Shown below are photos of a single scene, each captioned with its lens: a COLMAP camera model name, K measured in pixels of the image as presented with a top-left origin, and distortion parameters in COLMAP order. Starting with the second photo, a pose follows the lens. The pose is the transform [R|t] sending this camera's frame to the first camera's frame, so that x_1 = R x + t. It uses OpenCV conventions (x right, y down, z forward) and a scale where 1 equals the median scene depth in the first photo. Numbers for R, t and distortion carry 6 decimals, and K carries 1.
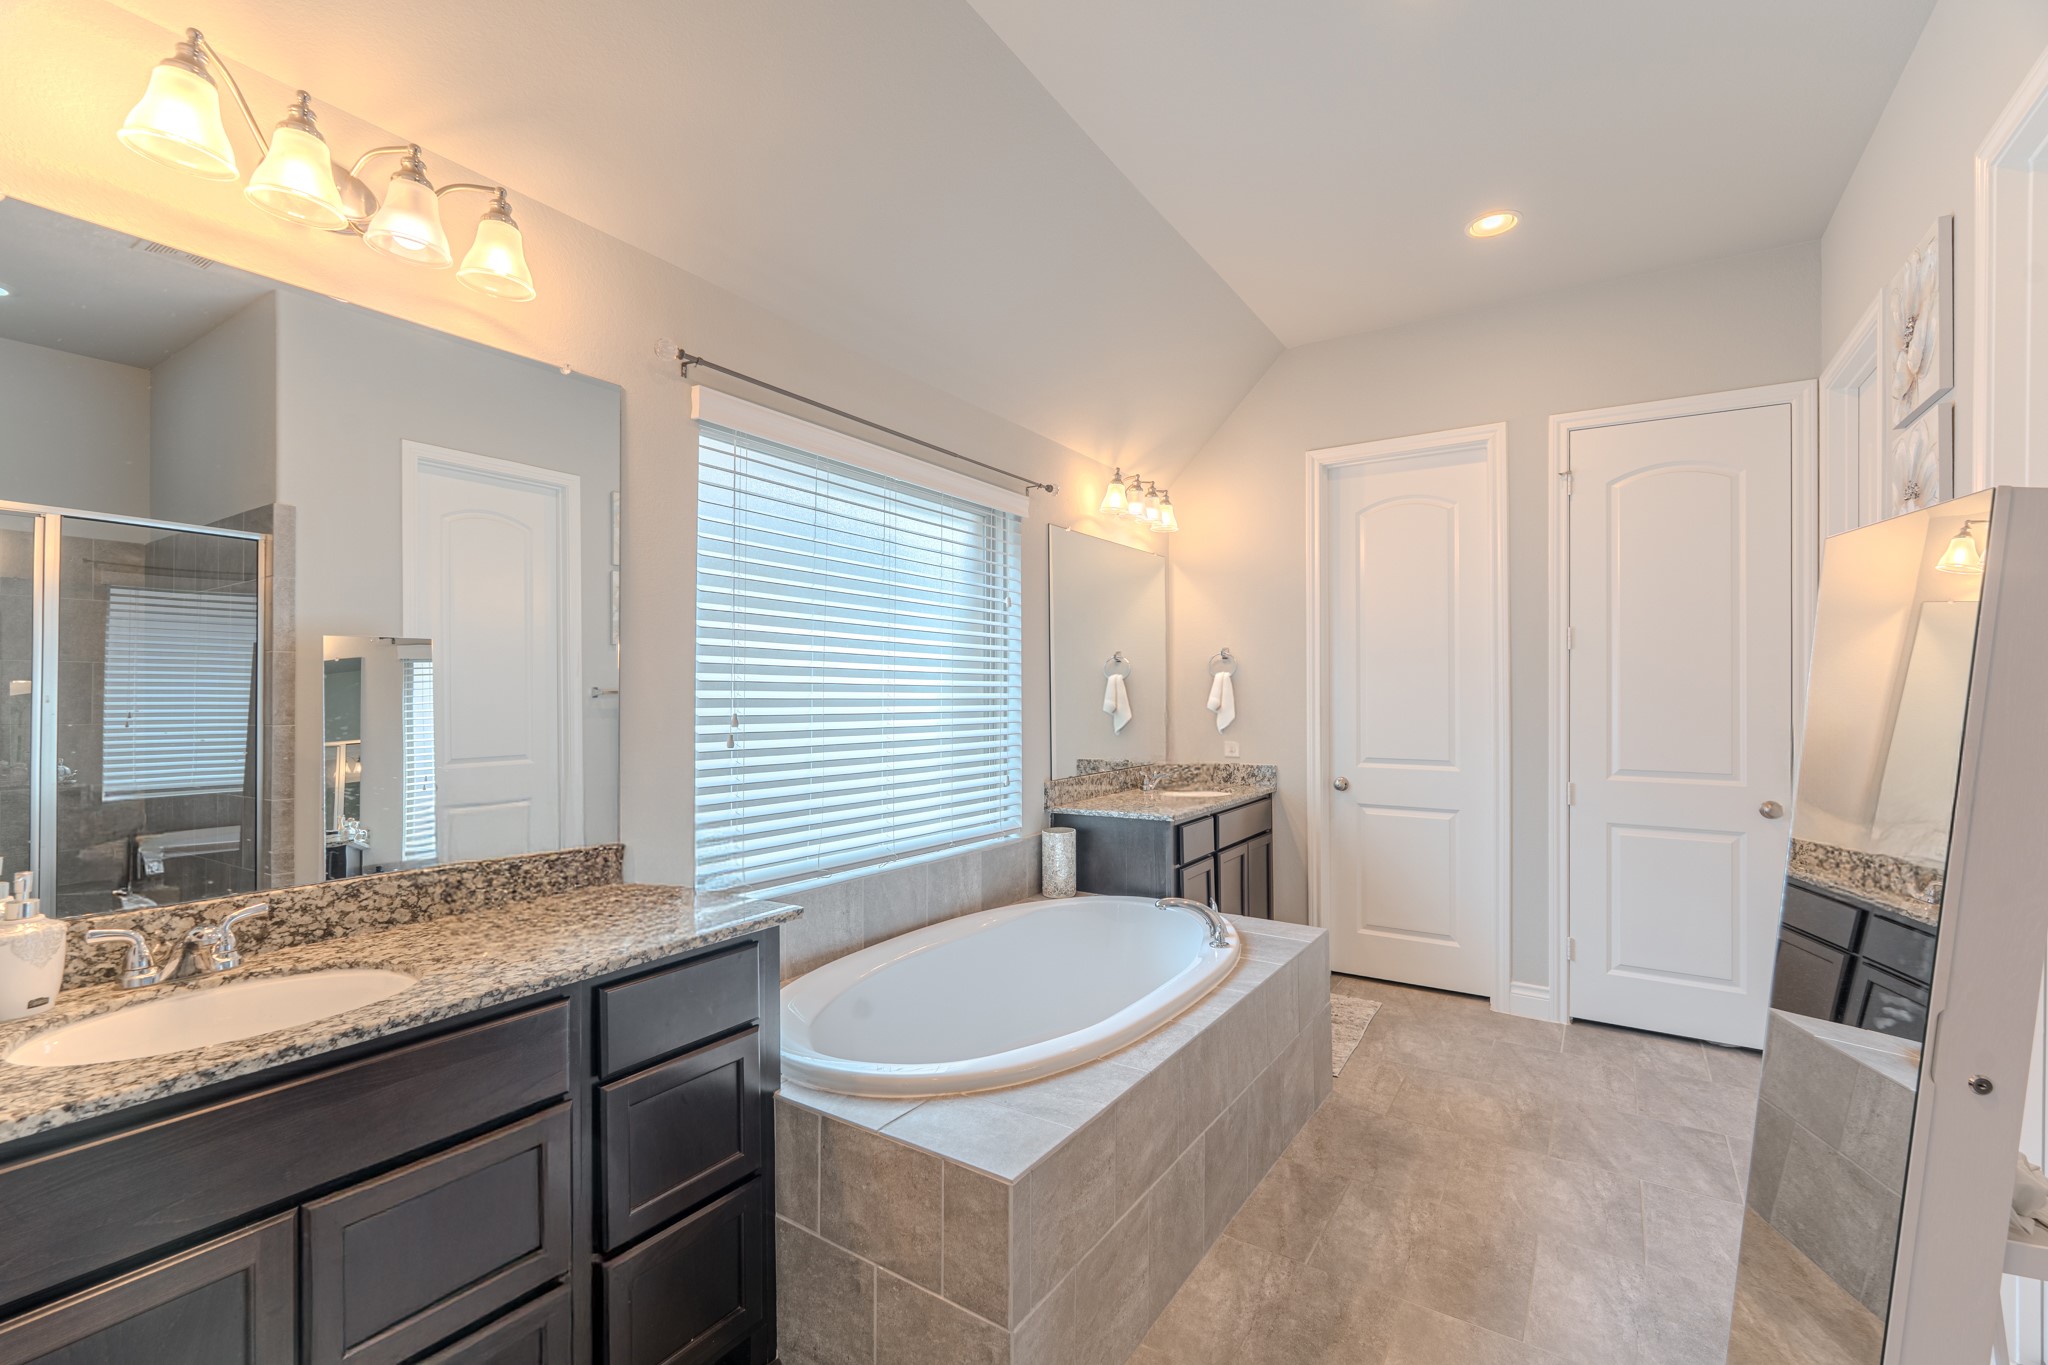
lens RADIAL K [[908.9, 0, 1024.5], [0, 908.9, 690.8], [0, 0, 1]] dist [-0.008357, 0.002794]
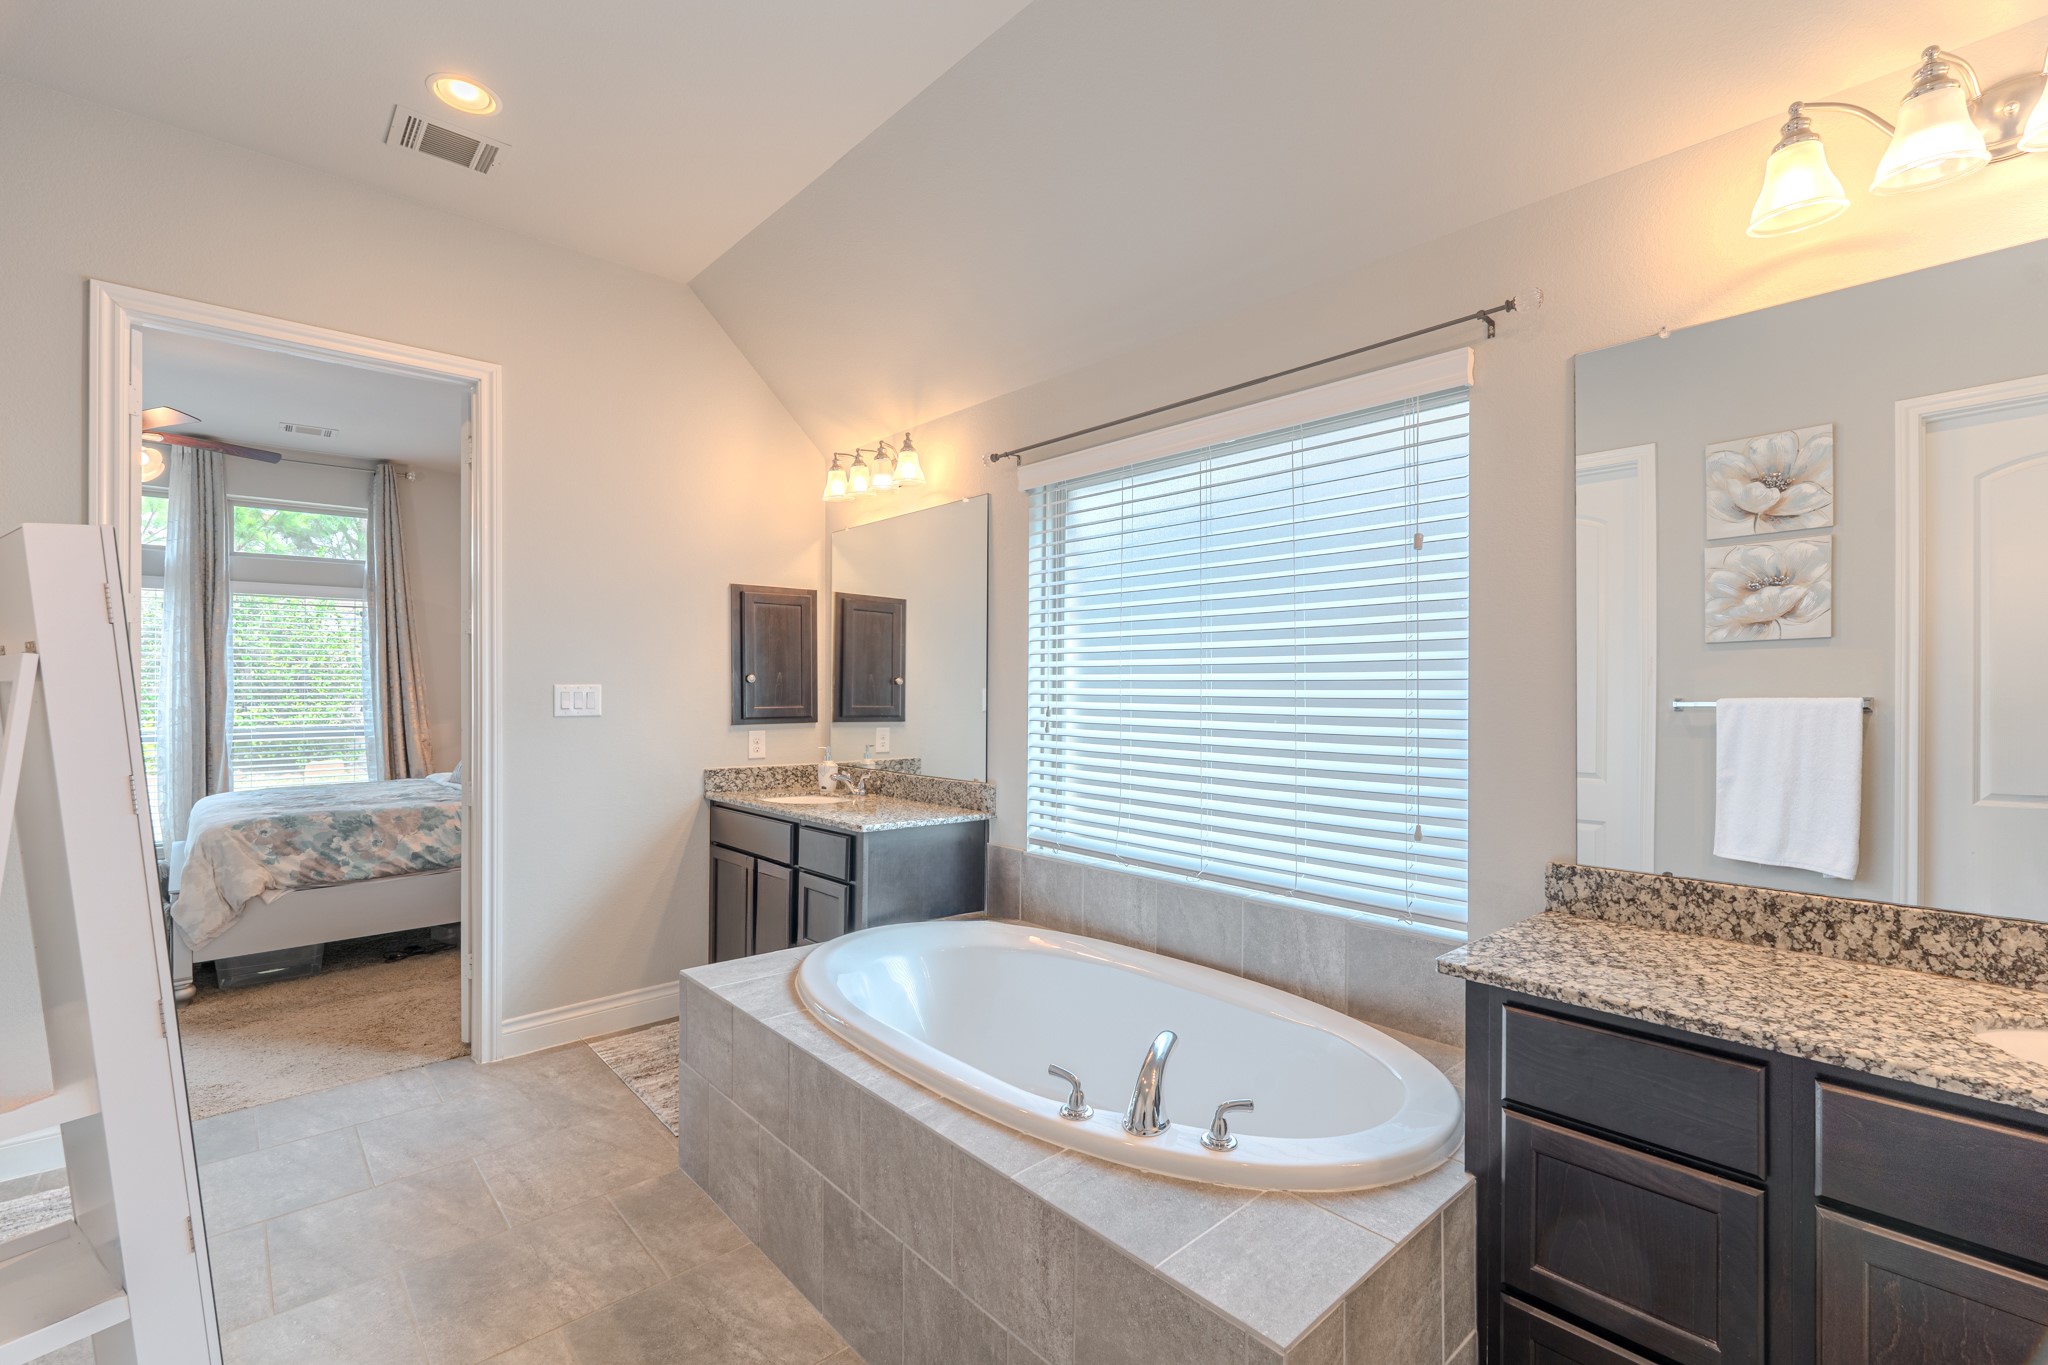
lens RADIAL K [[908.9, 0, 1026.6], [0, 908.9, 683.5], [0, 0, 1]] dist [-0.008357, 0.002794]
pose [[-0.258135, -0.008080, -0.966075, 0.806216], [-0.002469, 0.999967, -0.007704, 0.003689], [0.966106, 0.000397, -0.258146, 1.130753]]
